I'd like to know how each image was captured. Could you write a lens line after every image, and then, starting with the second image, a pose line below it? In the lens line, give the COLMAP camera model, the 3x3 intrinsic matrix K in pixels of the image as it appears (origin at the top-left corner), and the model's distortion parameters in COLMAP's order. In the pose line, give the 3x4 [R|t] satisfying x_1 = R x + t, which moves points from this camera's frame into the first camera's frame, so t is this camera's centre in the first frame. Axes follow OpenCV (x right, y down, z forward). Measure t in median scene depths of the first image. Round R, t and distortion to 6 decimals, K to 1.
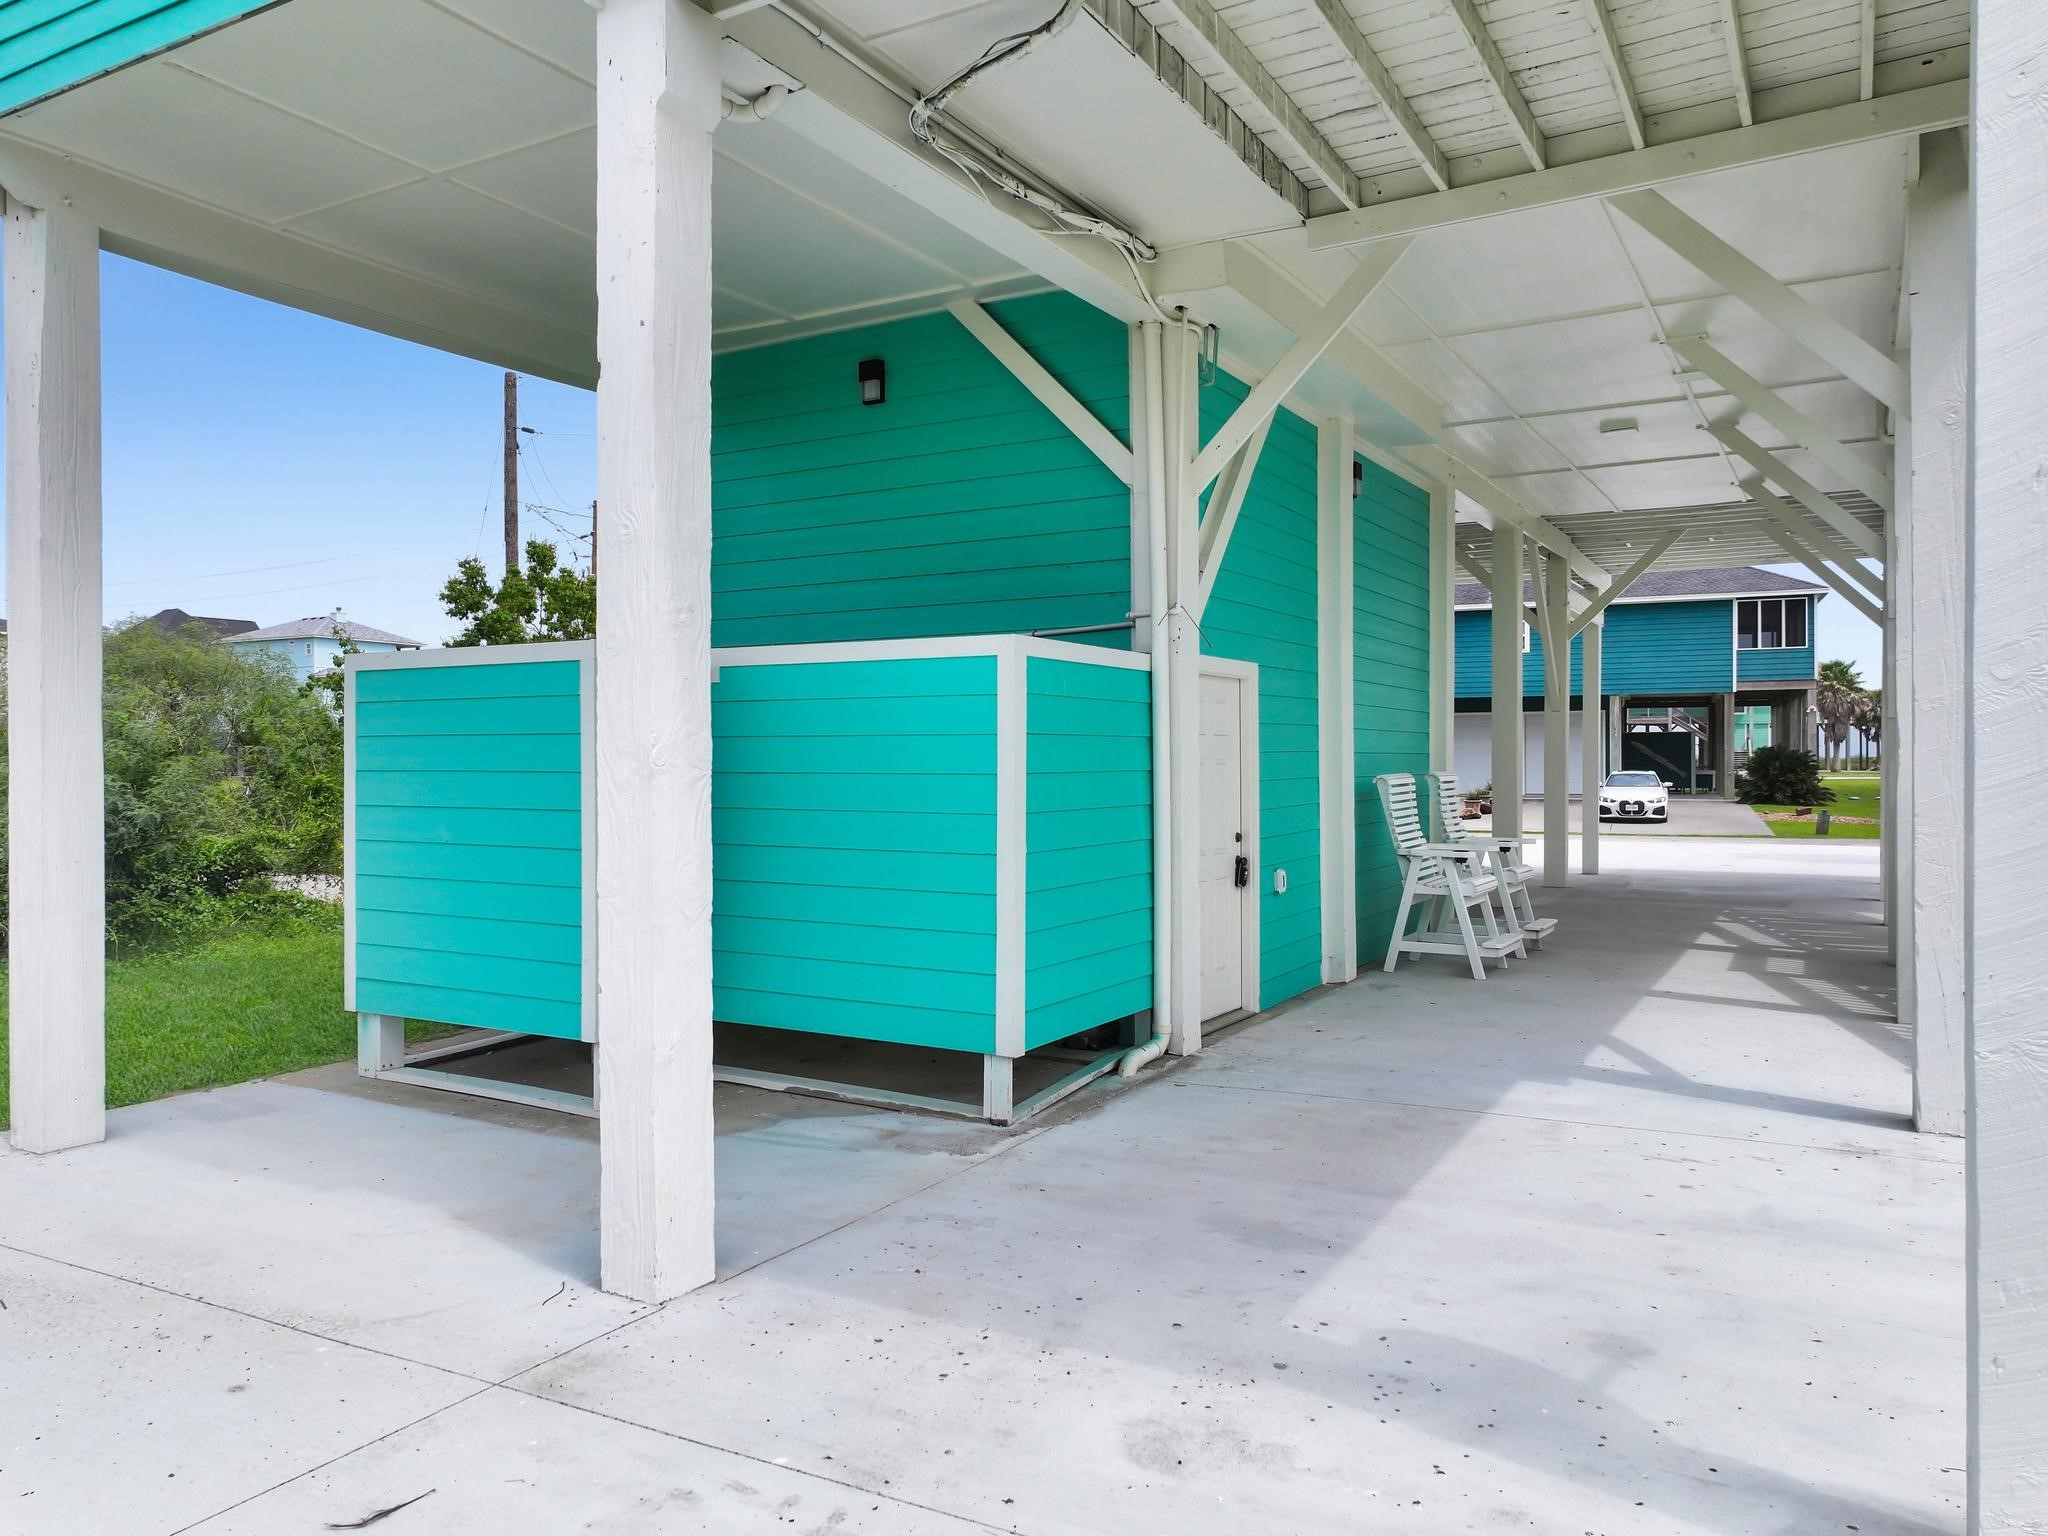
lens RADIAL K [[1431.9, 0, 1021.6], [0, 1431.9, 765.5], [0, 0, 1]] dist [0.012208, 0.000581]
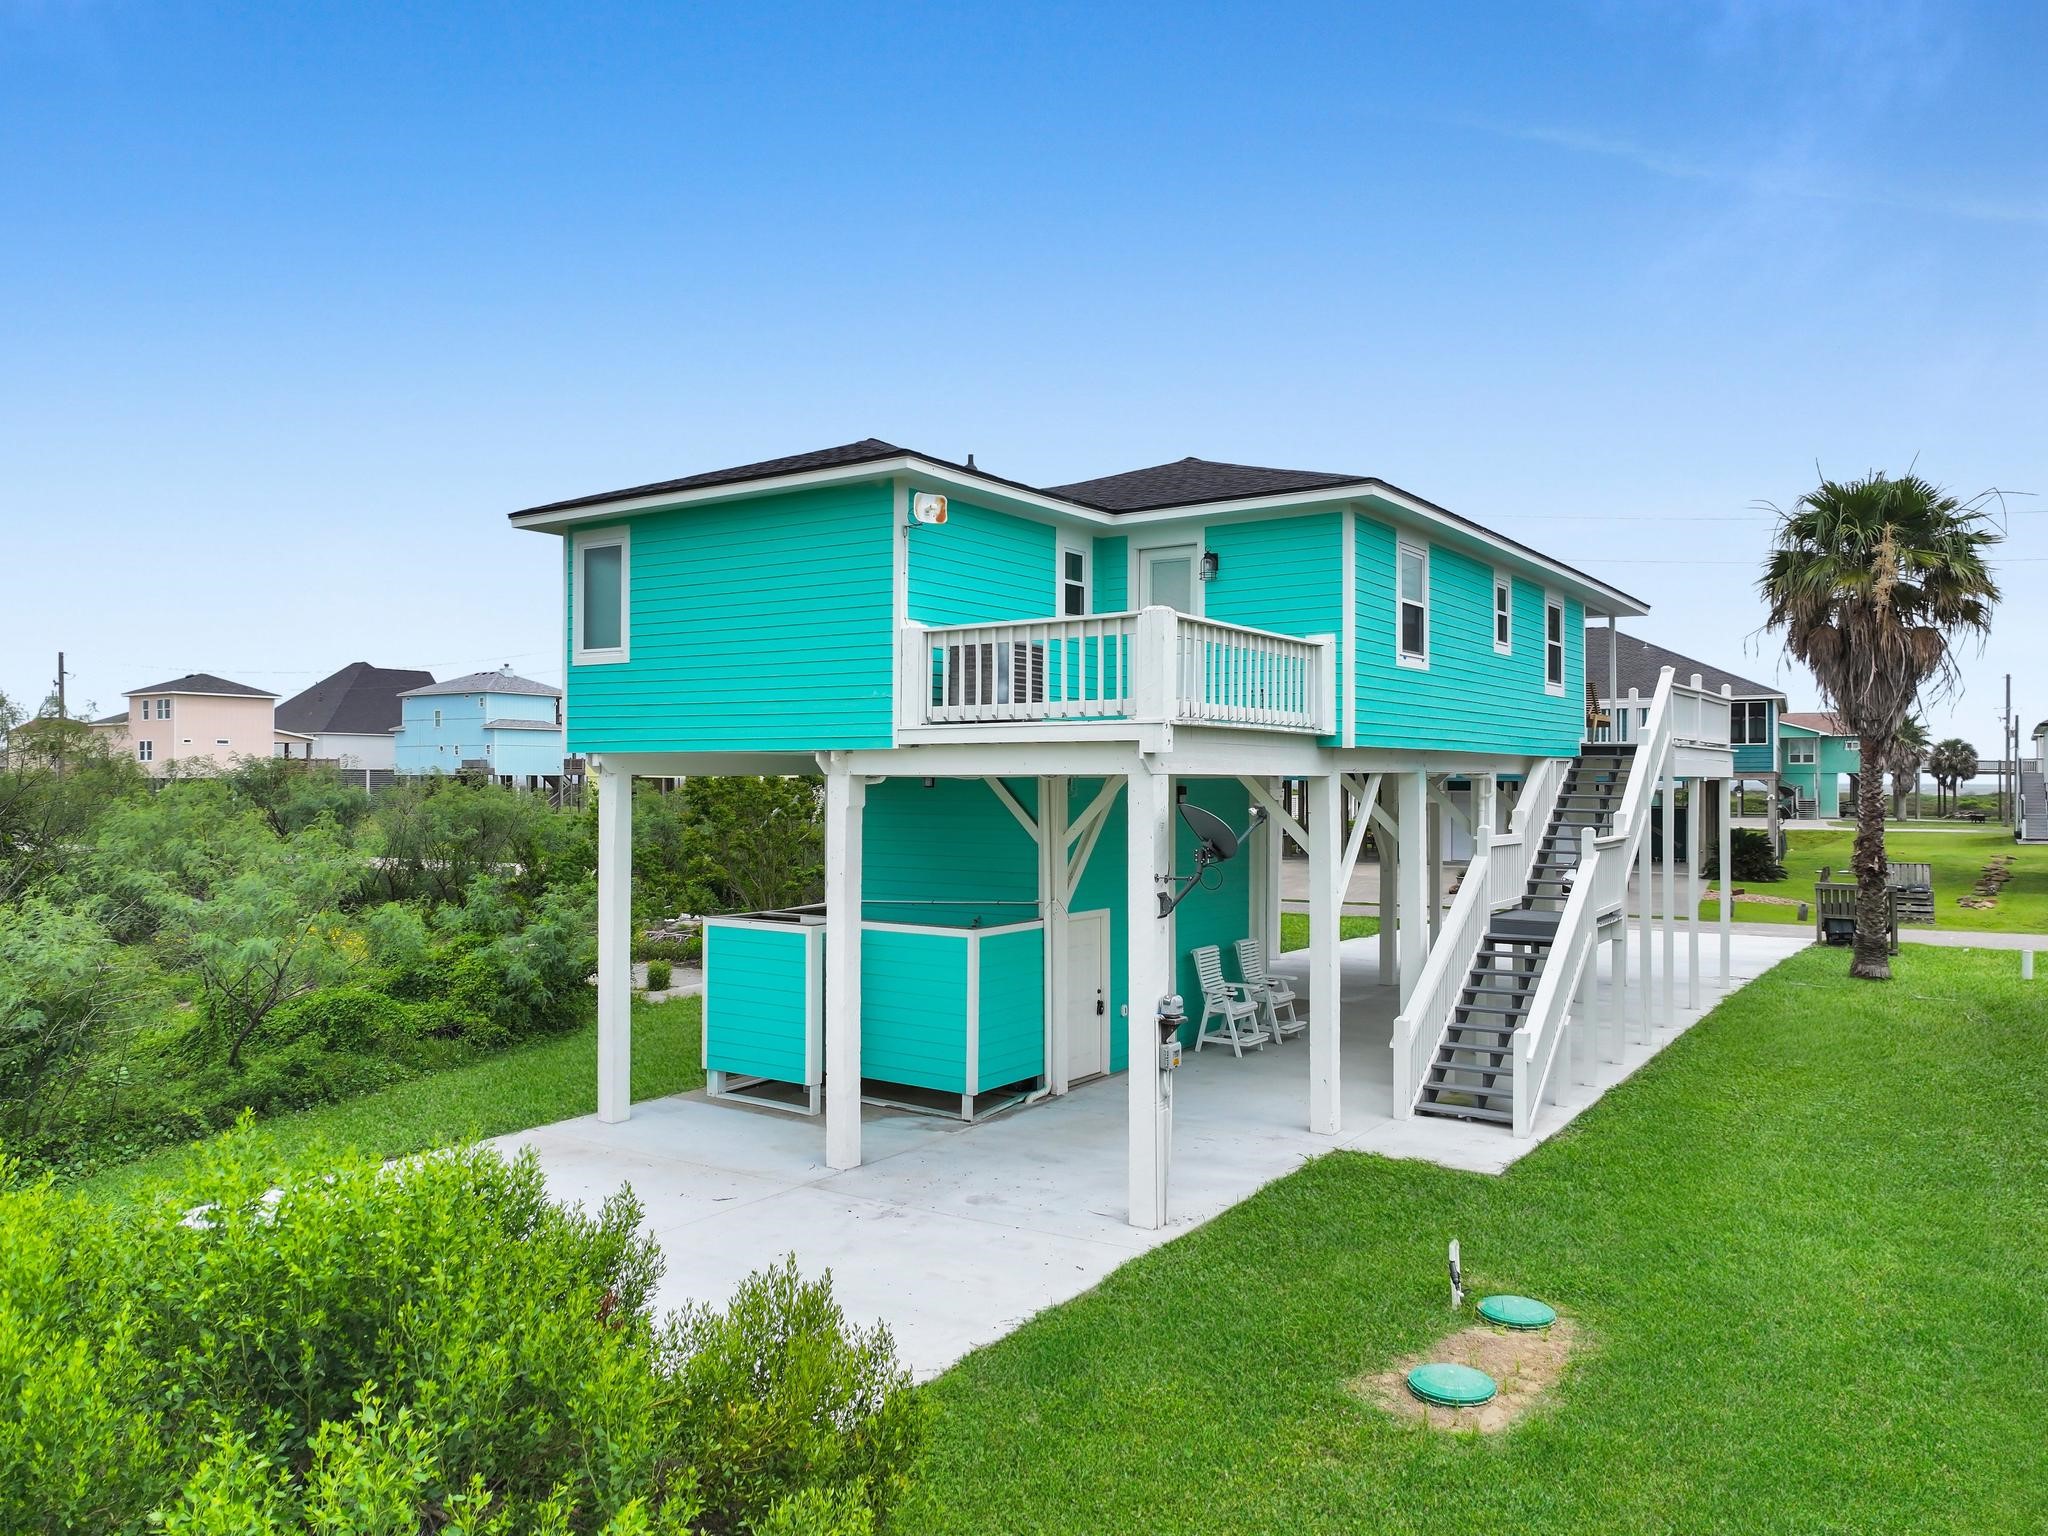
lens RADIAL K [[1431.9, 0, 1021.6], [0, 1431.9, 765.5], [0, 0, 1]] dist [0.012208, 0.000581]
pose [[0.996662, 0.002413, -0.081598, 0.270525], [-0.003475, 0.999911, -0.012875, -0.331622], [0.081560, 0.013116, 0.996582, -1.456802]]
